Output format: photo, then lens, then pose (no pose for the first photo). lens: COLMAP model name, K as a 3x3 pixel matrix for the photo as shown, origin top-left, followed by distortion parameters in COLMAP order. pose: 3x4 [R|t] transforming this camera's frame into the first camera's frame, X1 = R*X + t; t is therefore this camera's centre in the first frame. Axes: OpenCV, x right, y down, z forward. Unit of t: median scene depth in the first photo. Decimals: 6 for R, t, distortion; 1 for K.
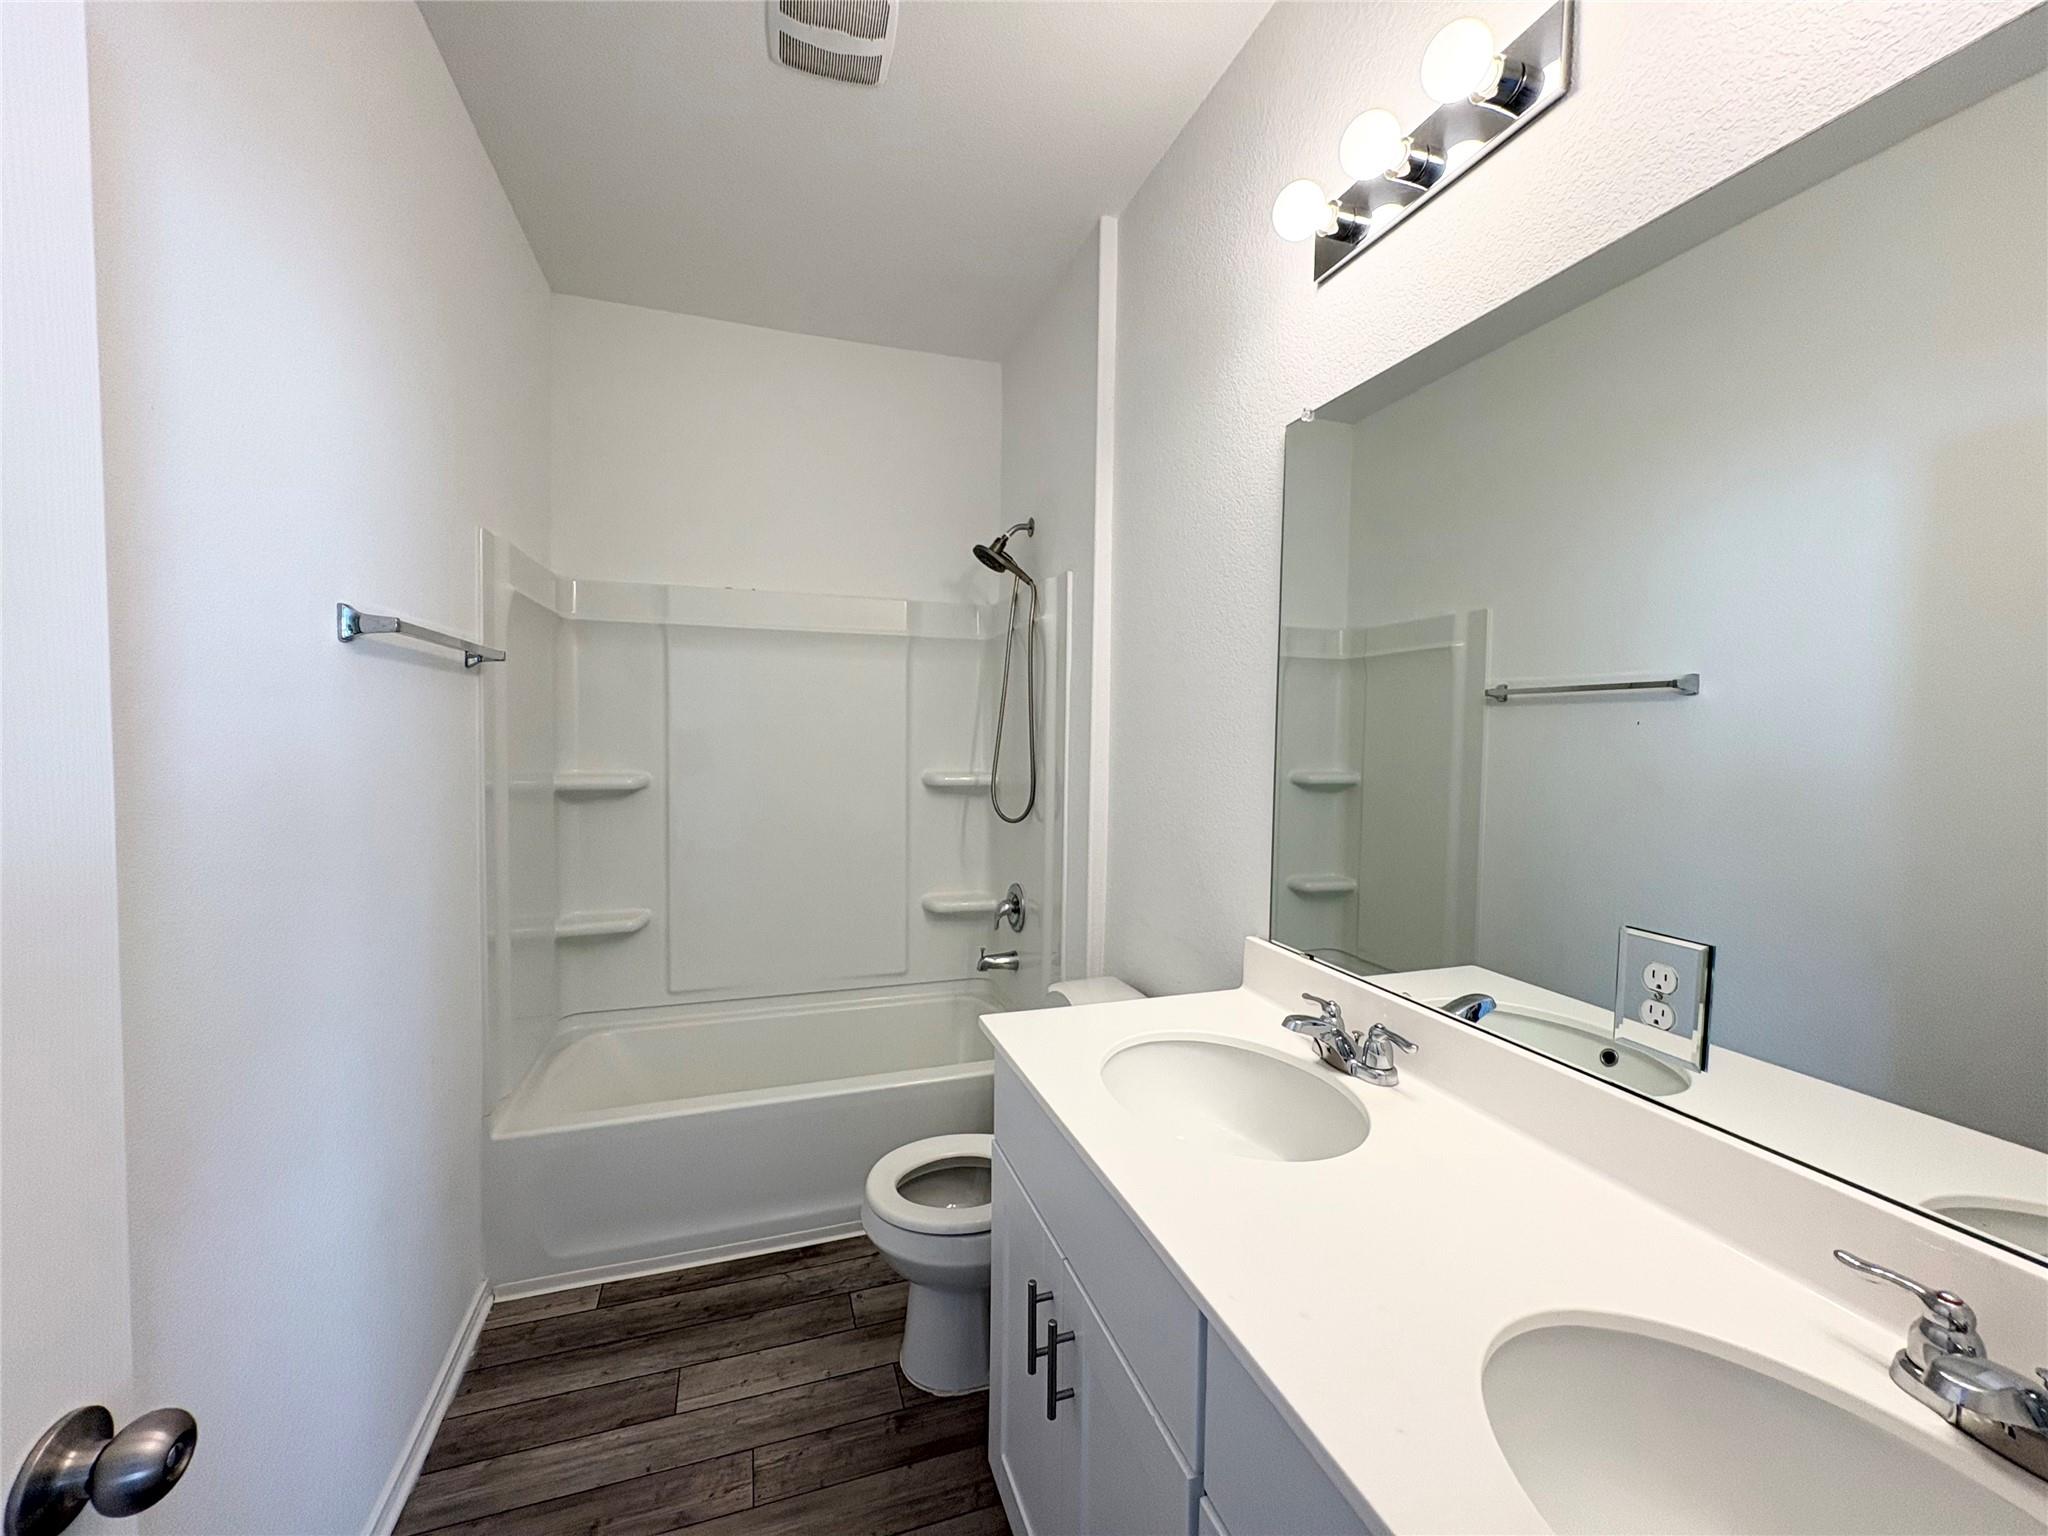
lens RADIAL K [[817.0, 0, 1019.7], [0, 817.0, 766.1], [0, 0, 1]] dist [0.000609, 0.000250]
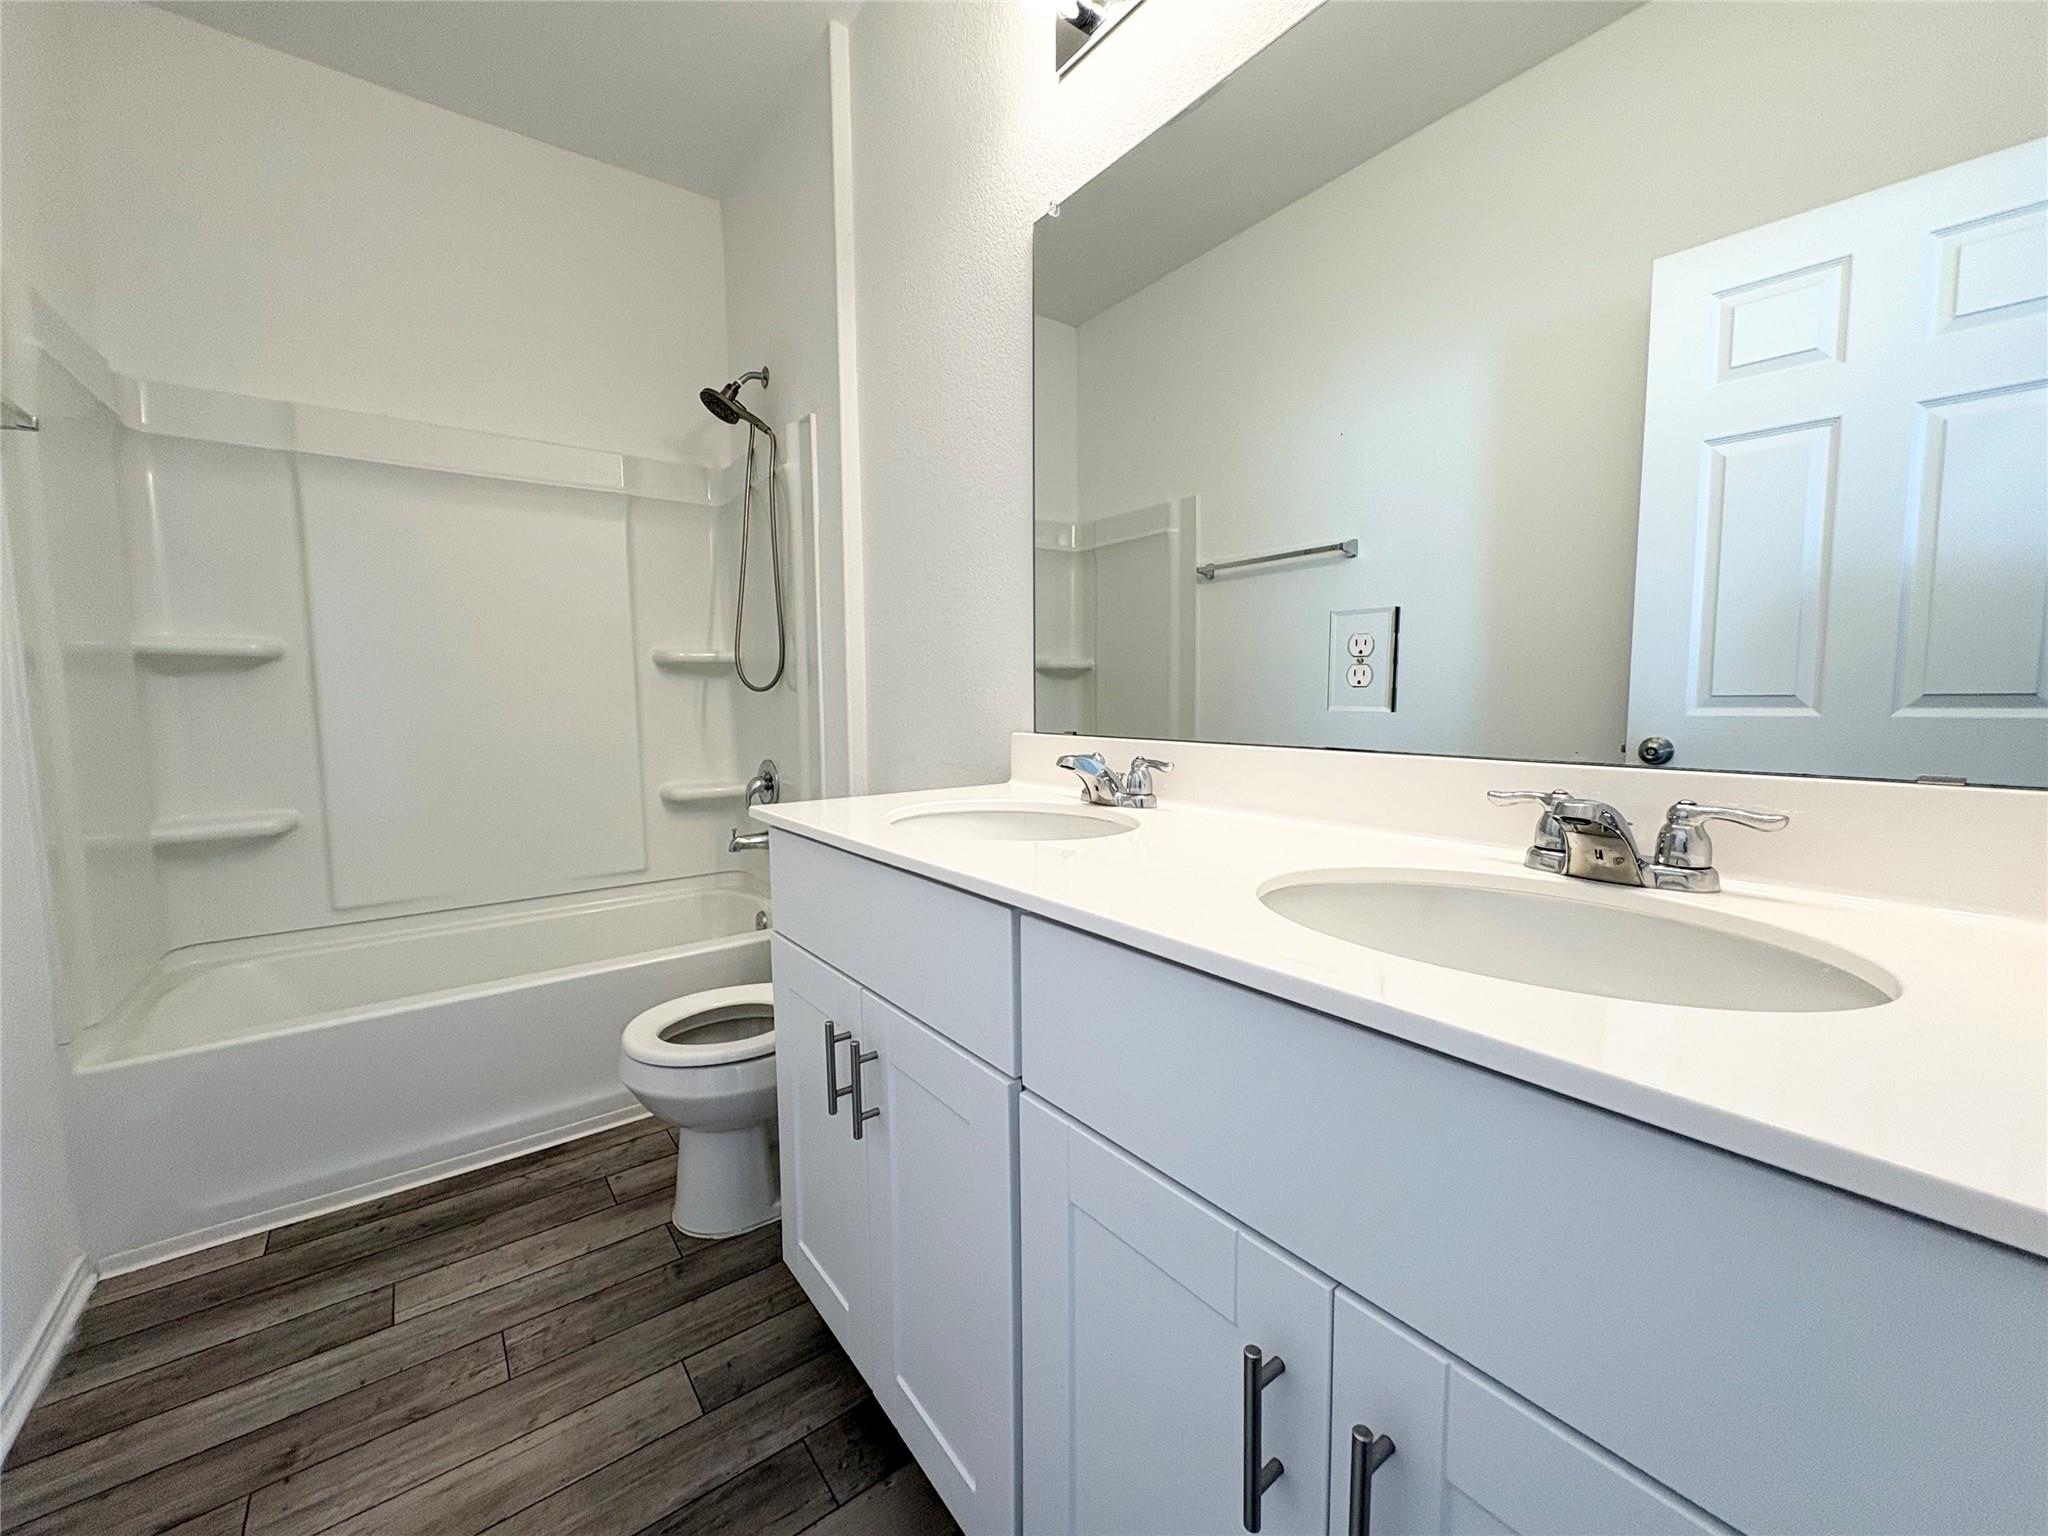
lens RADIAL K [[817.0, 0, 1024.3], [0, 817.0, 751.9], [0, 0, 1]] dist [0.000609, 0.000250]
pose [[0.947956, -0.049480, 0.314534, -0.026246], [0.034881, 0.998044, 0.051880, 0.125917], [-0.316486, -0.038209, 0.947827, 0.005236]]
